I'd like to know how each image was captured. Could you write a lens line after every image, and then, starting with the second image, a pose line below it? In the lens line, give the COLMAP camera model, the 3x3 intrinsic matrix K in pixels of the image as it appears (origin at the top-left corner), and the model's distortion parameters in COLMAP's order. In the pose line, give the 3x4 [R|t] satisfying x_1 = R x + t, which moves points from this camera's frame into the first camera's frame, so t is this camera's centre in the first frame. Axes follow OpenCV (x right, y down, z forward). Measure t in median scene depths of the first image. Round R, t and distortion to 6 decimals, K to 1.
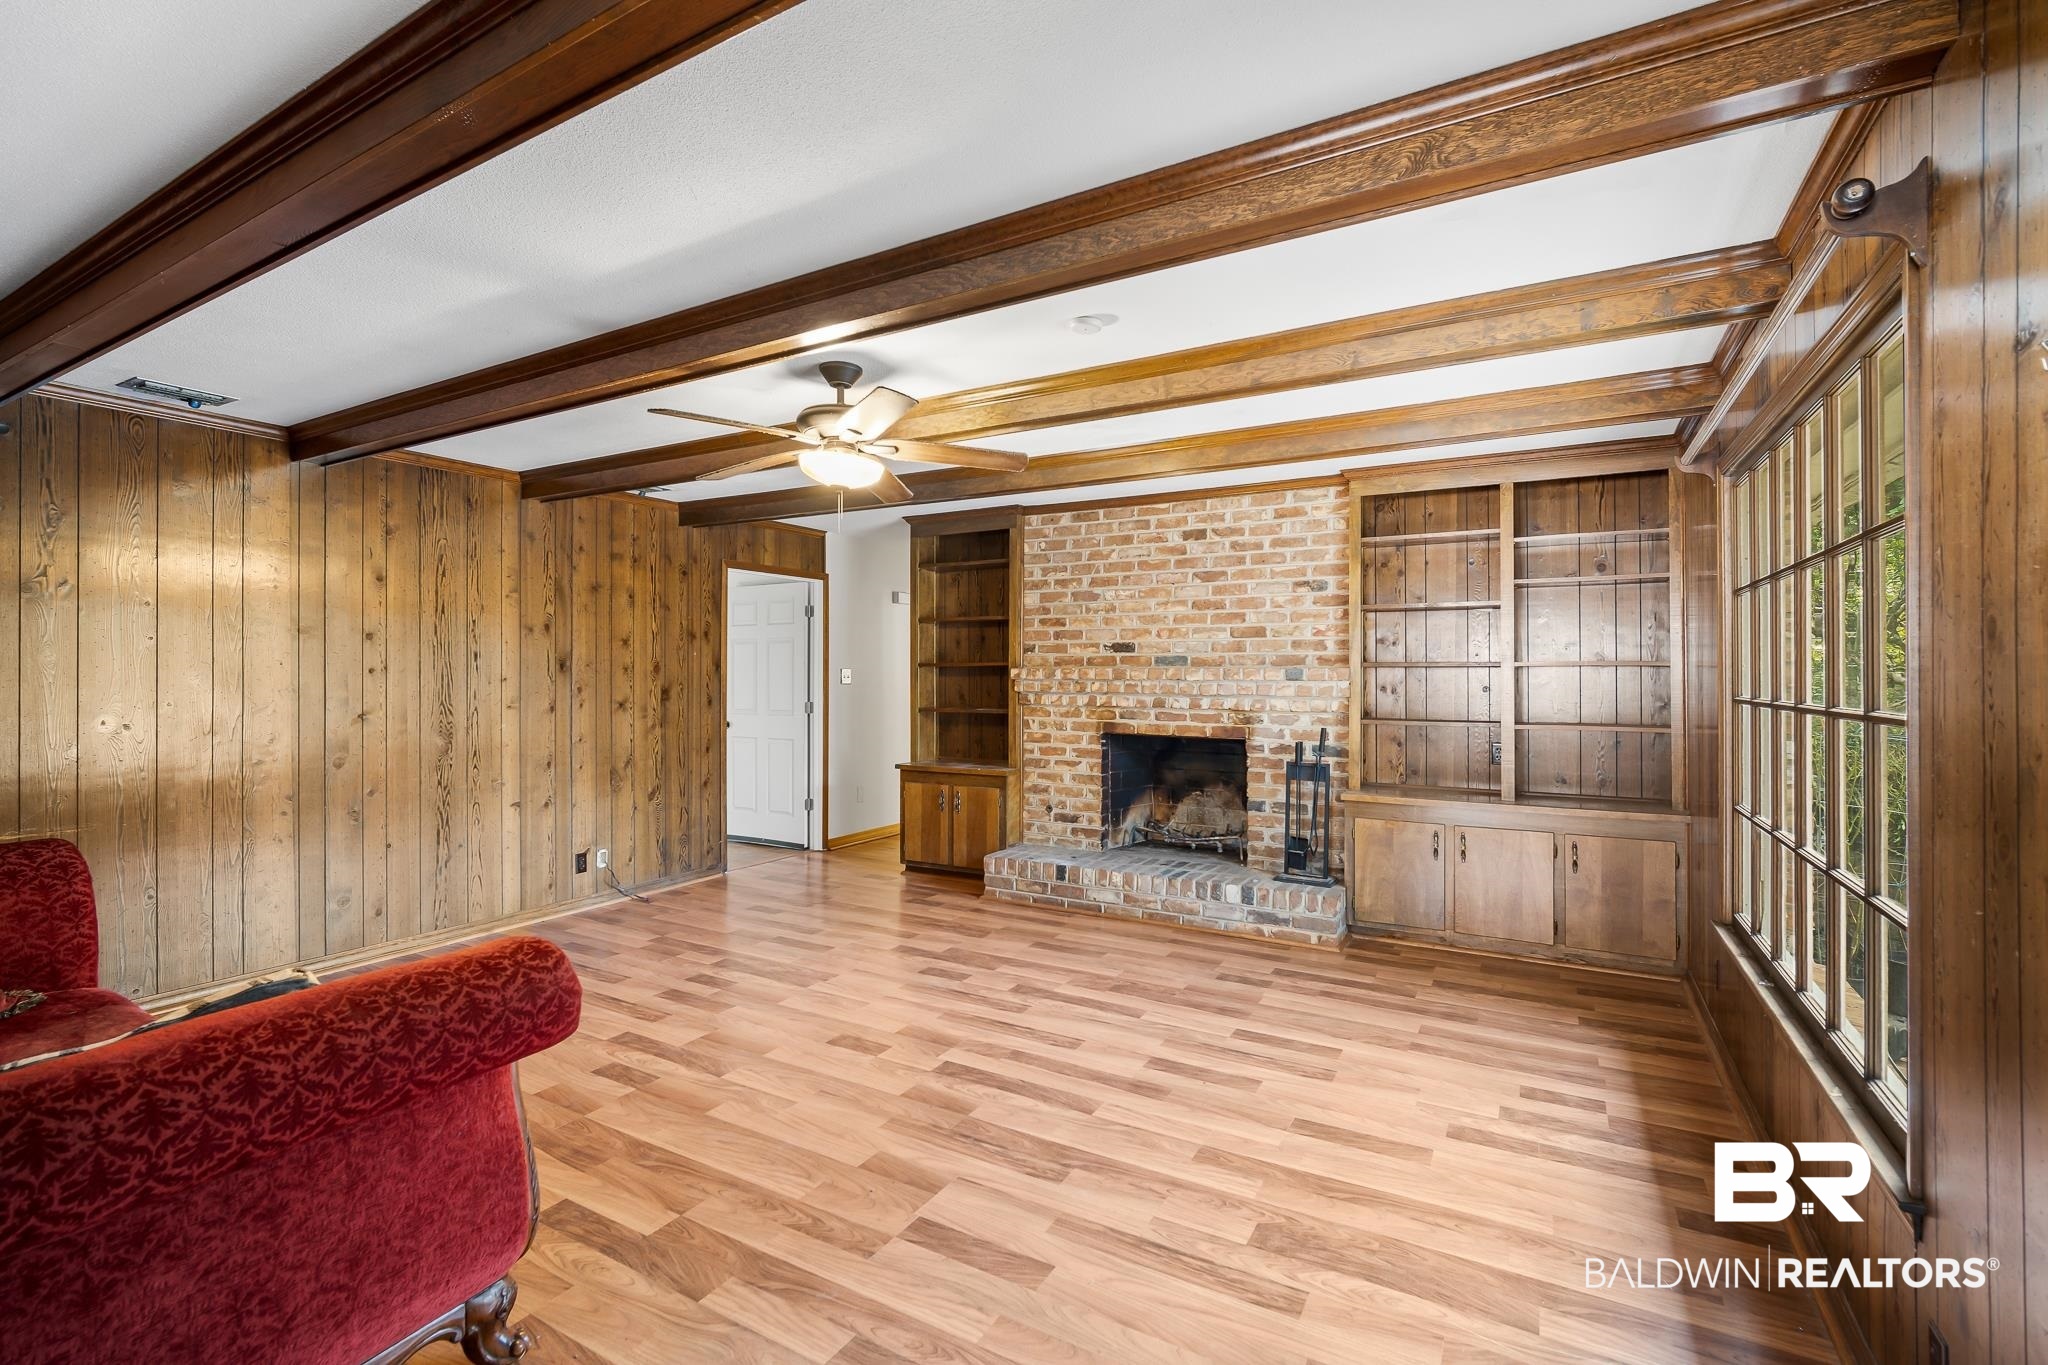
lens RADIAL K [[912.0, 0, 1023.5], [0, 912.0, 668.9], [0, 0, 1]] dist [-0.003879, -0.000480]
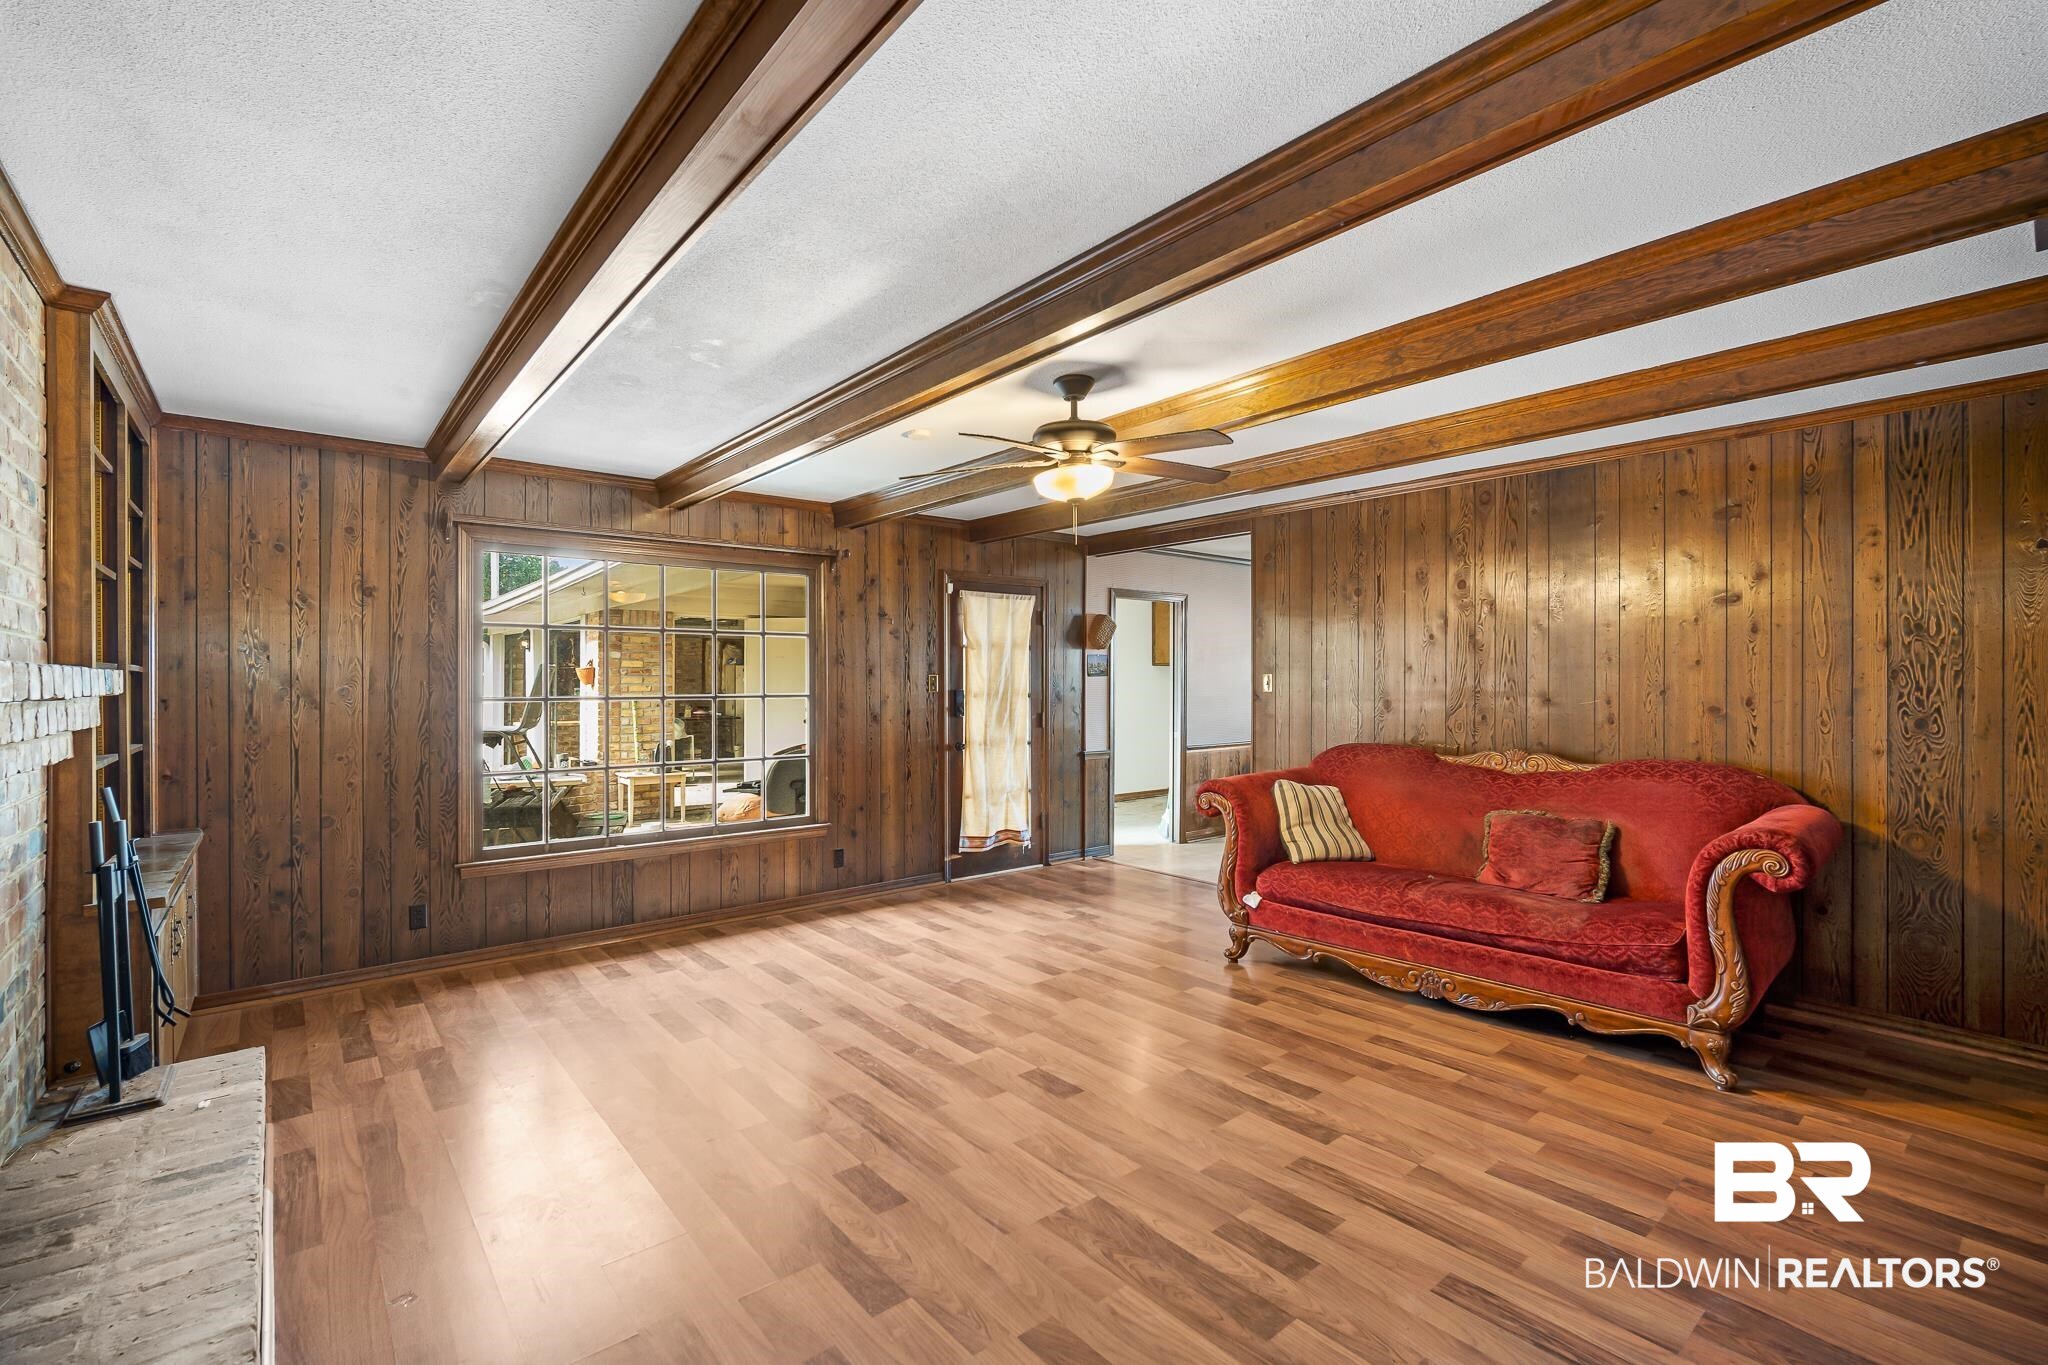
lens RADIAL K [[912.0, 0, 1023.5], [0, 912.0, 668.9], [0, 0, 1]] dist [-0.003879, -0.000480]
pose [[-0.937986, 0.005279, 0.346632, -0.514550], [-0.001547, 0.999810, -0.019414, 0.007643], [-0.346669, -0.018746, -0.937800, 2.029283]]
